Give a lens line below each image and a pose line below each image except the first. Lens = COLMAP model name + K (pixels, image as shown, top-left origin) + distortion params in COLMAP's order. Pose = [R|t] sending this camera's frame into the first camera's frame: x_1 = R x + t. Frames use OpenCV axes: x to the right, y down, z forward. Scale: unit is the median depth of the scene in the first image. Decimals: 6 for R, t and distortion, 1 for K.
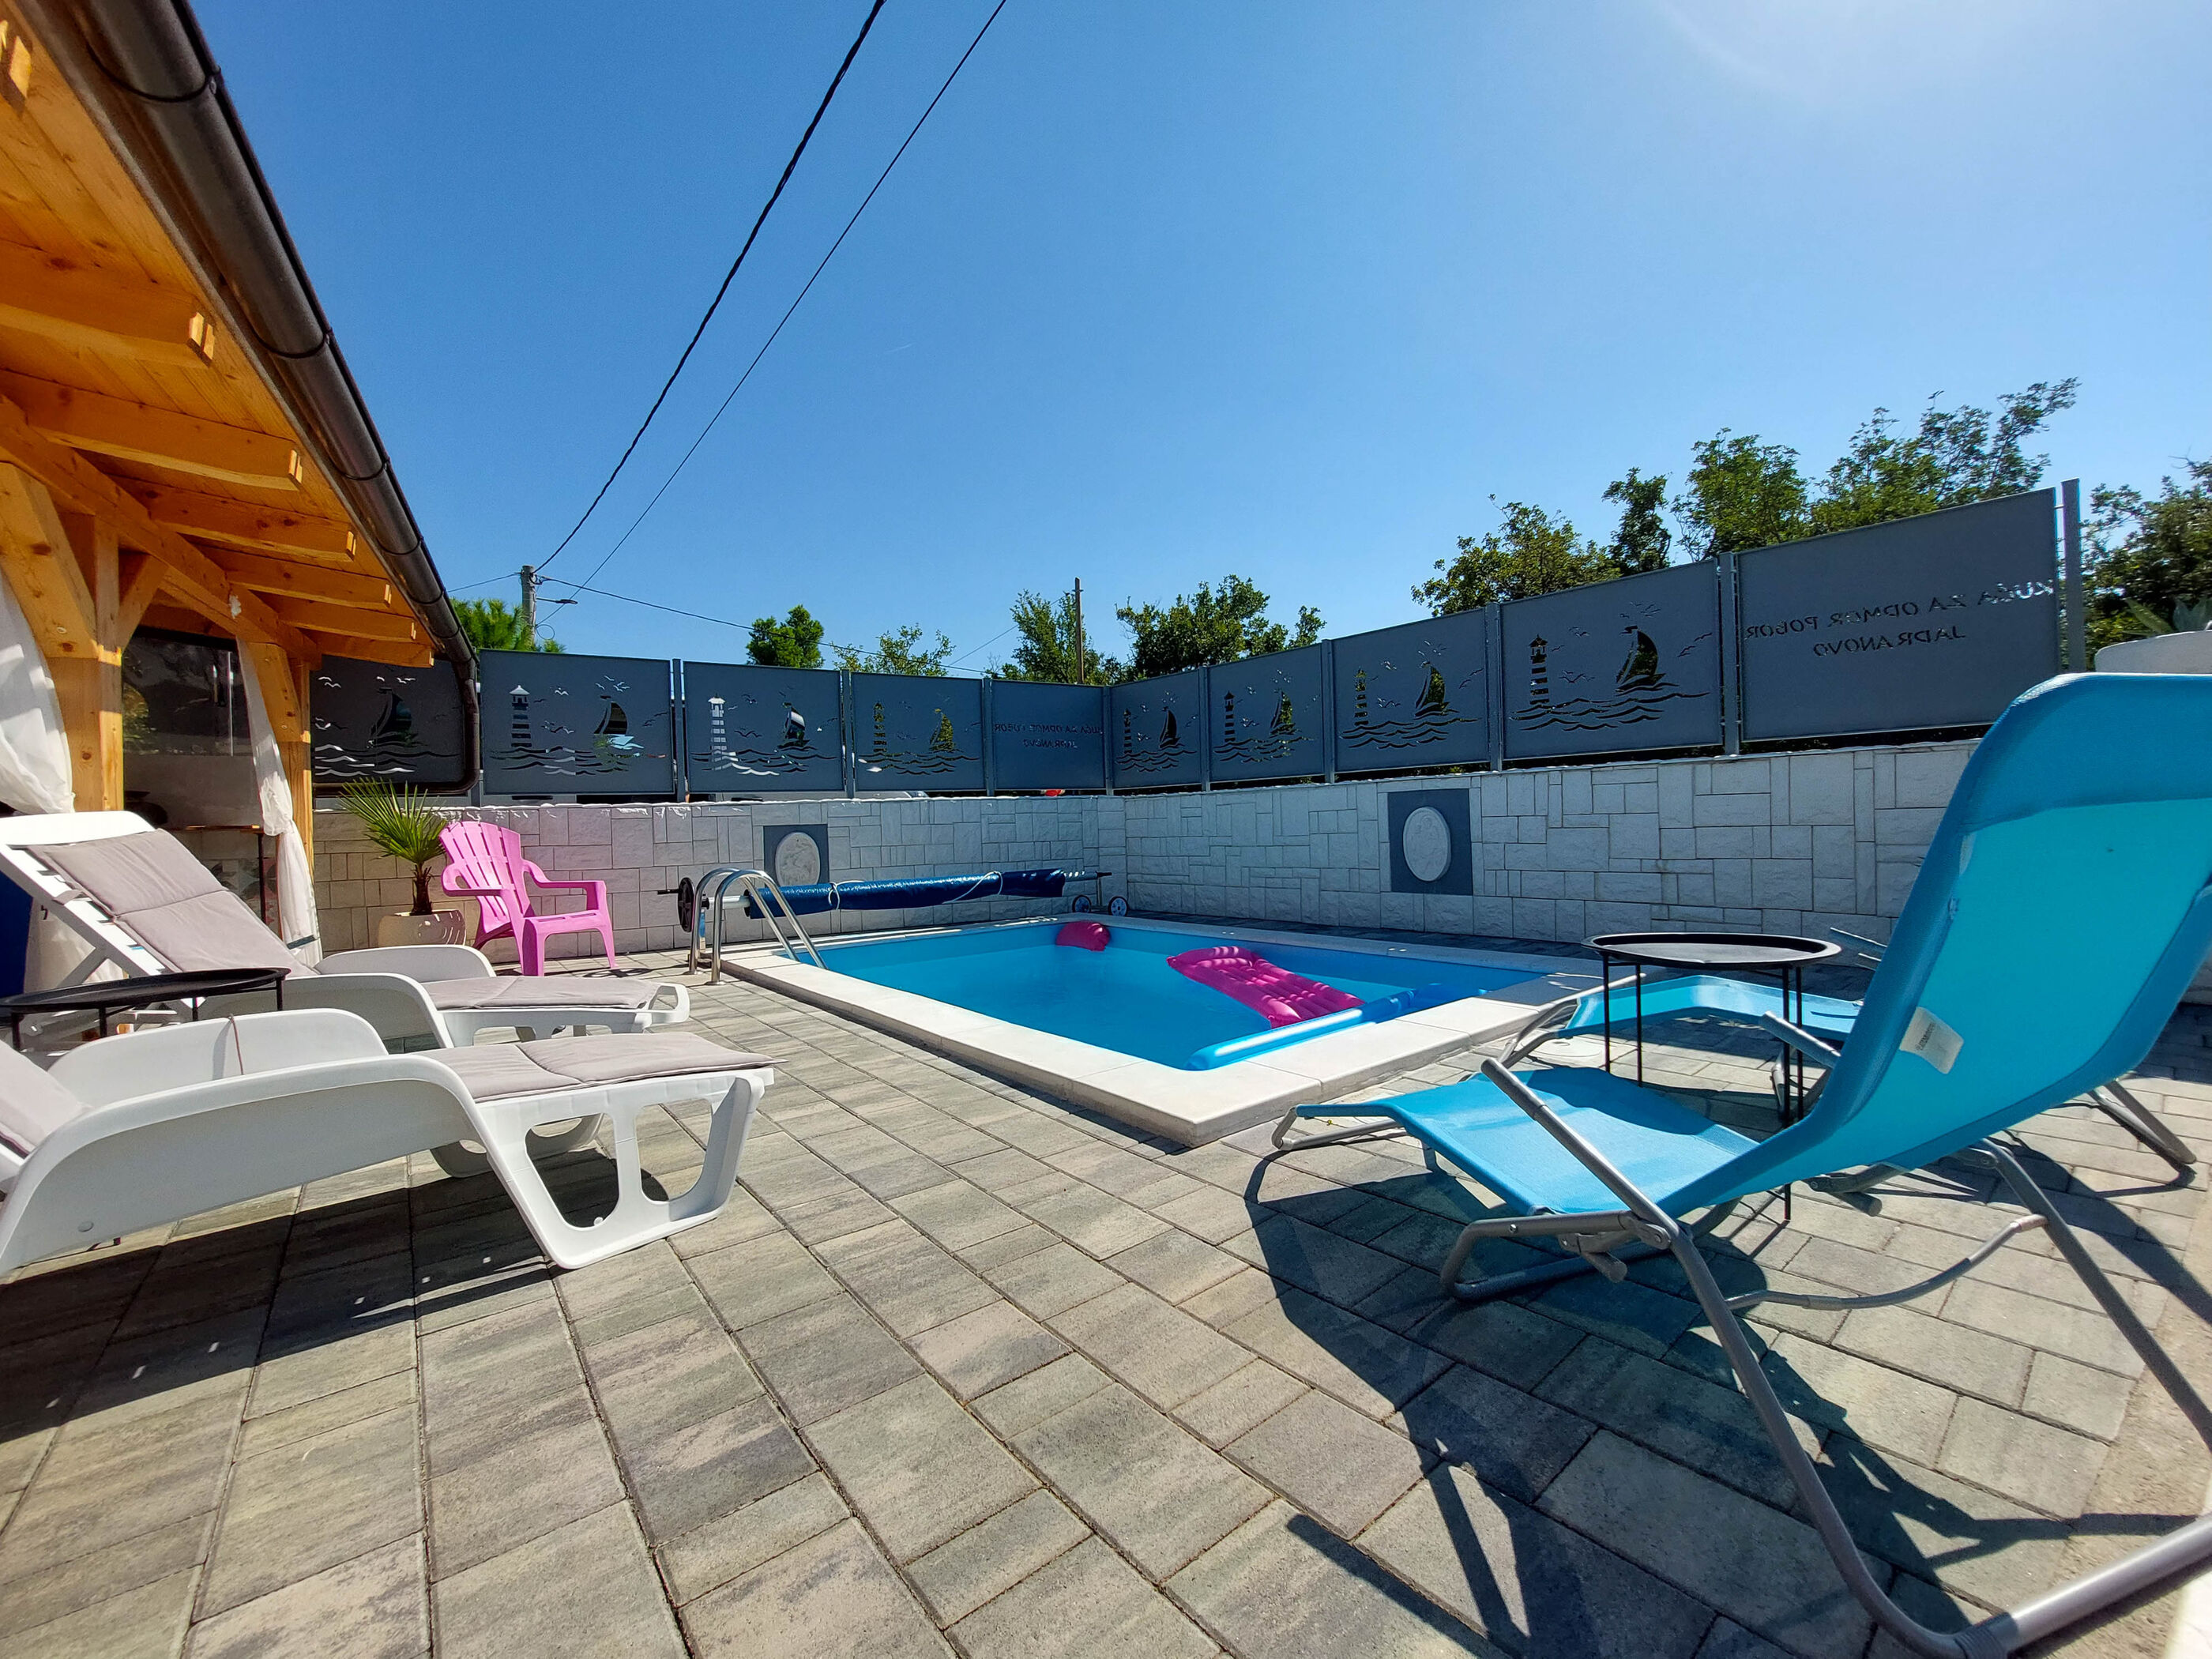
lens RADIAL K [[879.7, 0, 1113.4], [0, 879.7, 823.1], [0, 0, 1]] dist [-0.023530, 0.001501]
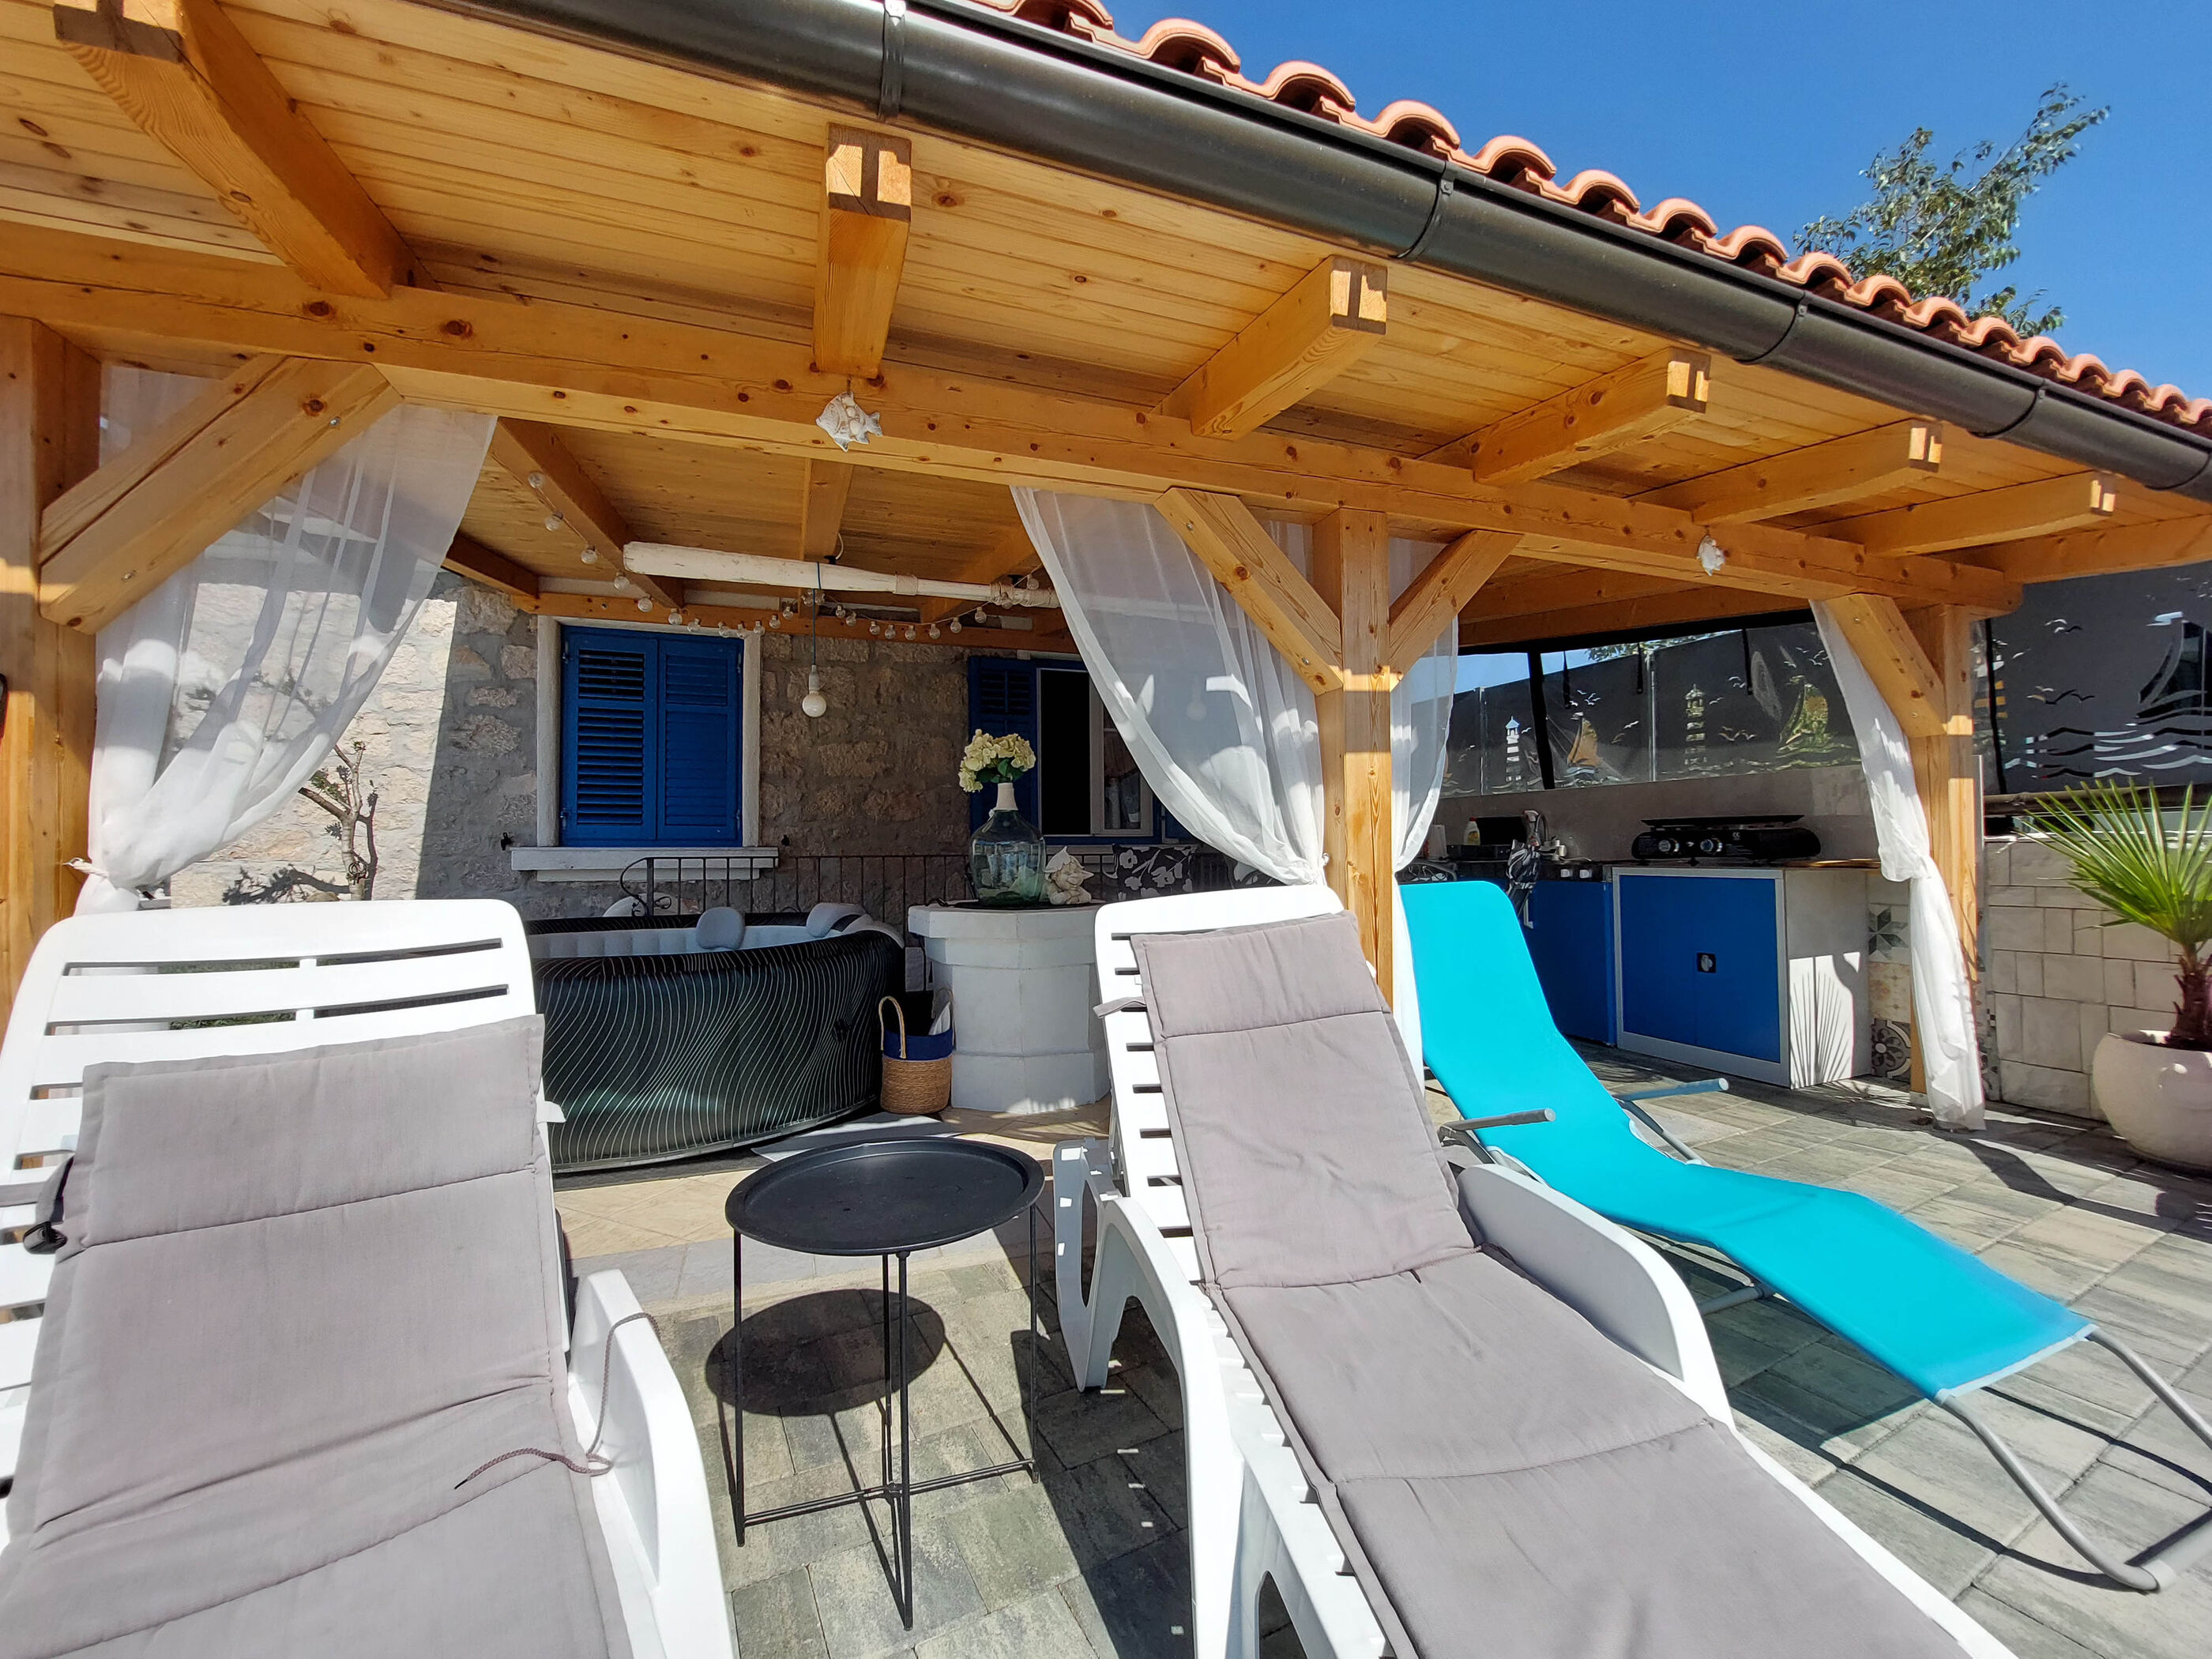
lens RADIAL K [[879.7, 0, 1102.6], [0, 879.7, 840.7], [0, 0, 1]] dist [-0.023530, 0.001501]
pose [[-0.199217, 0.023054, -0.979684, -0.158540], [0.016357, 0.999662, 0.020198, -0.030525], [0.979819, -0.012001, -0.199527, 0.408952]]
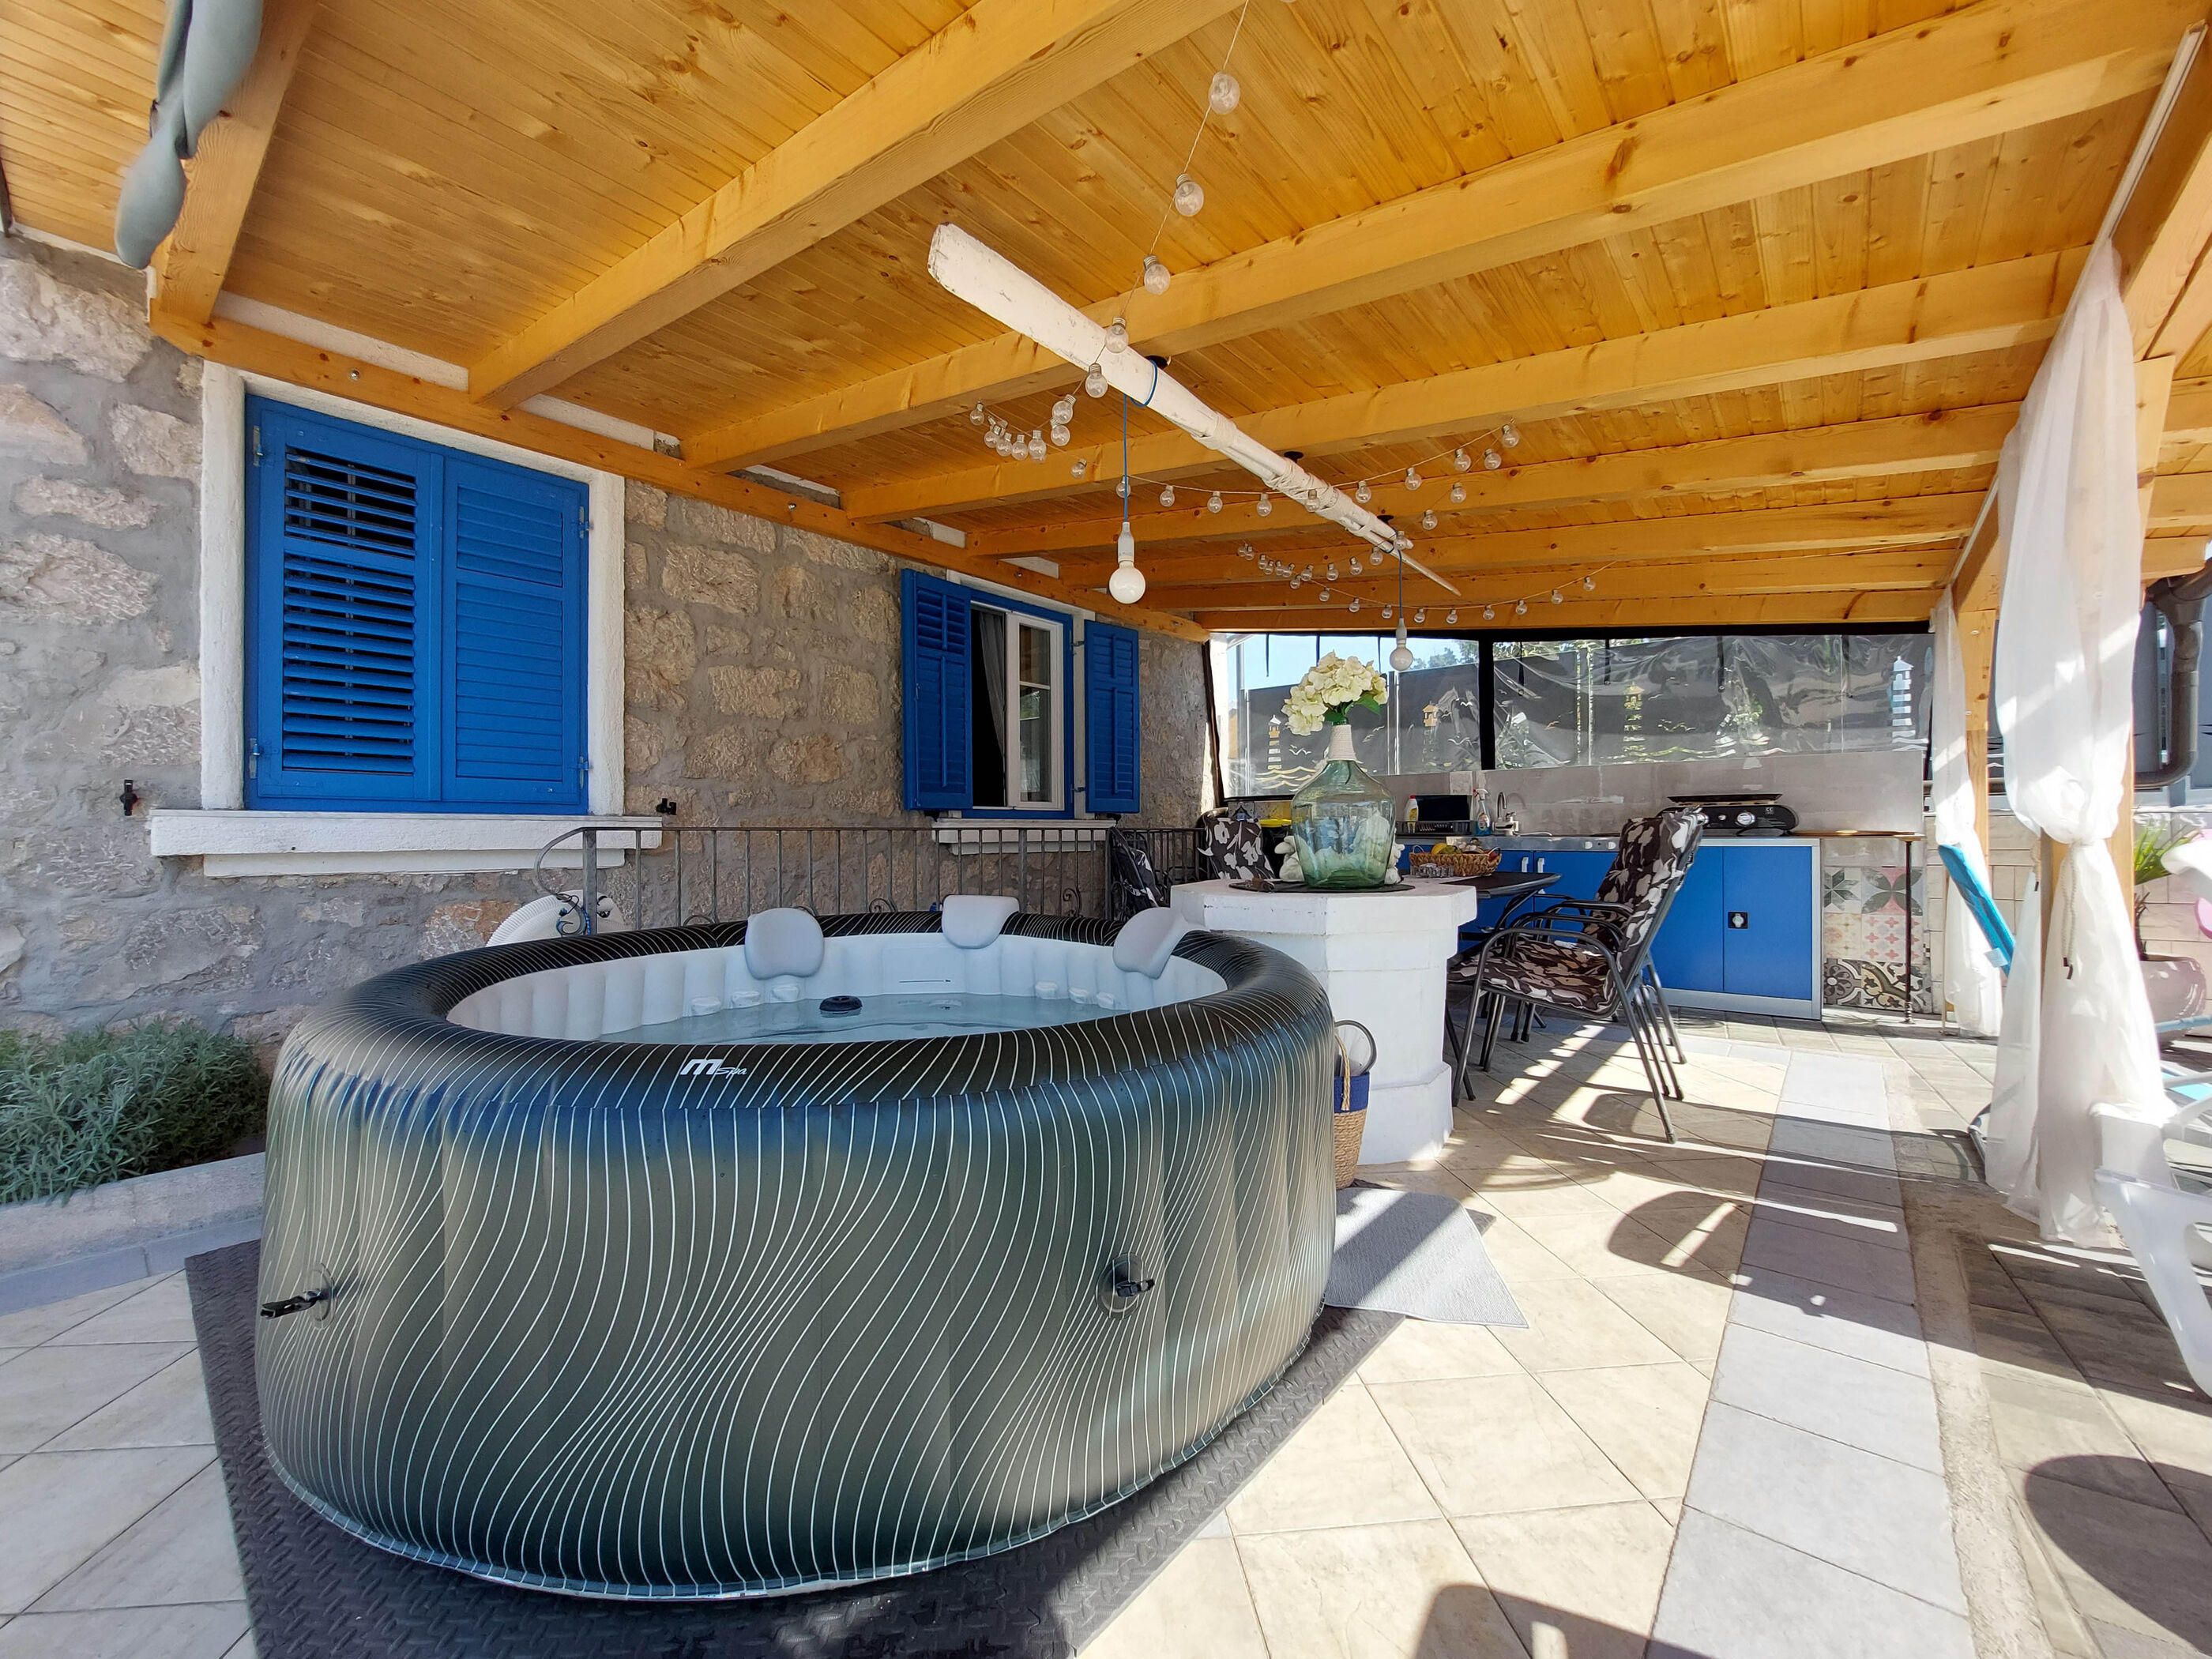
lens RADIAL K [[879.7, 0, 1099.3], [0, 879.7, 839.8], [0, 0, 1]] dist [-0.023530, 0.001501]
pose [[0.308187, 0.035869, -0.950649, -0.339923], [0.000105, 0.999288, 0.037738, -0.016742], [0.951326, -0.011730, 0.307964, -0.027694]]
